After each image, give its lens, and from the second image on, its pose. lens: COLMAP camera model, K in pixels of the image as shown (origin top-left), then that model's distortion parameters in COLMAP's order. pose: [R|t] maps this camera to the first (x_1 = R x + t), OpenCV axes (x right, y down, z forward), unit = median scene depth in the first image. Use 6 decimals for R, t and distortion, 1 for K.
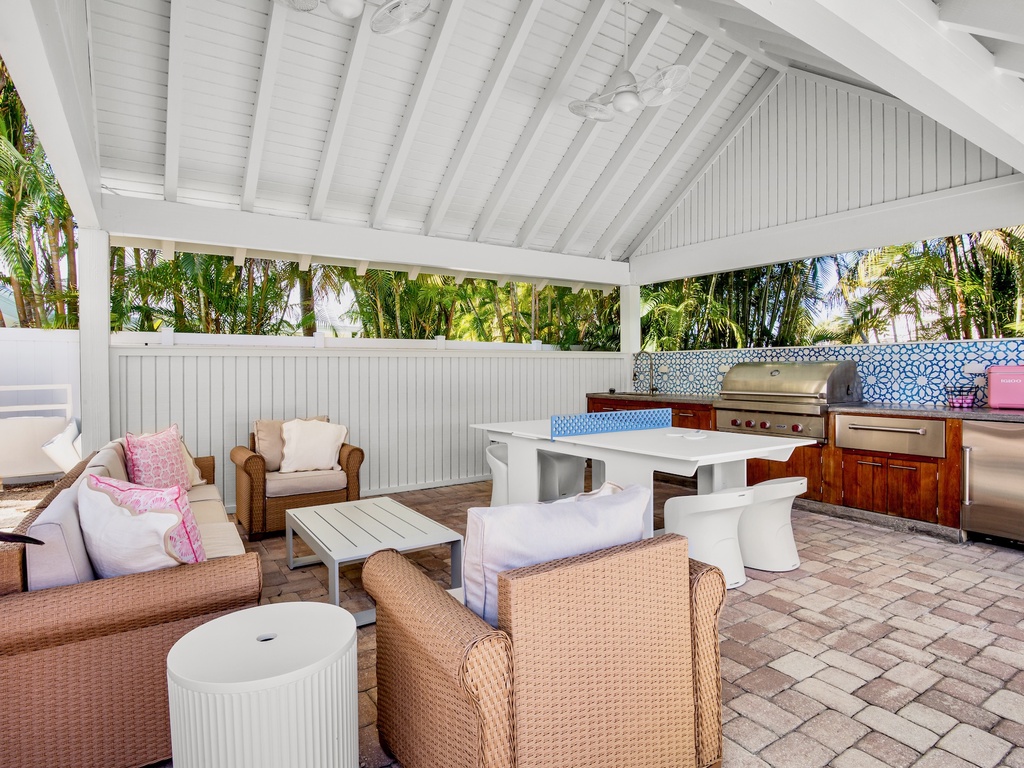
lens RADIAL K [[566.0, 0, 512.0], [0, 566.0, 384.0], [0, 0, 1]] dist [-0.018926, 0.000103]
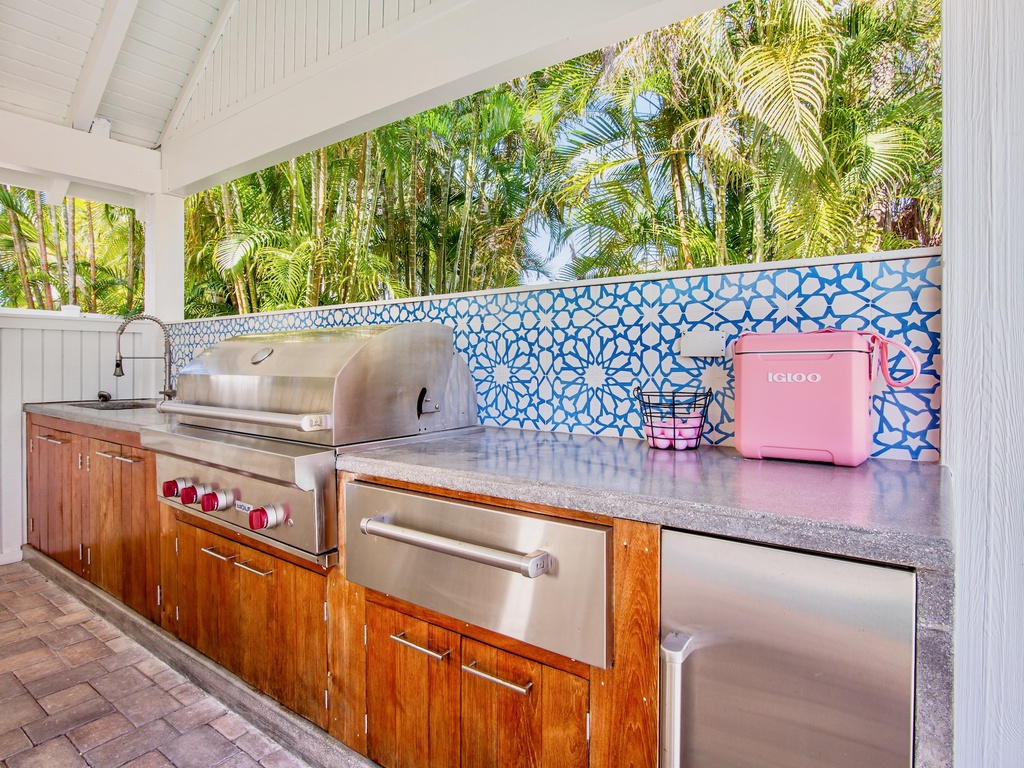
lens RADIAL K [[566.0, 0, 512.0], [0, 566.0, 384.0], [0, 0, 1]] dist [-0.018926, 0.000103]
pose [[0.935742, -0.007505, 0.352605, 0.539991], [0.003896, 0.999933, 0.010946, -0.005146], [-0.352663, -0.008869, 0.935708, 0.648841]]
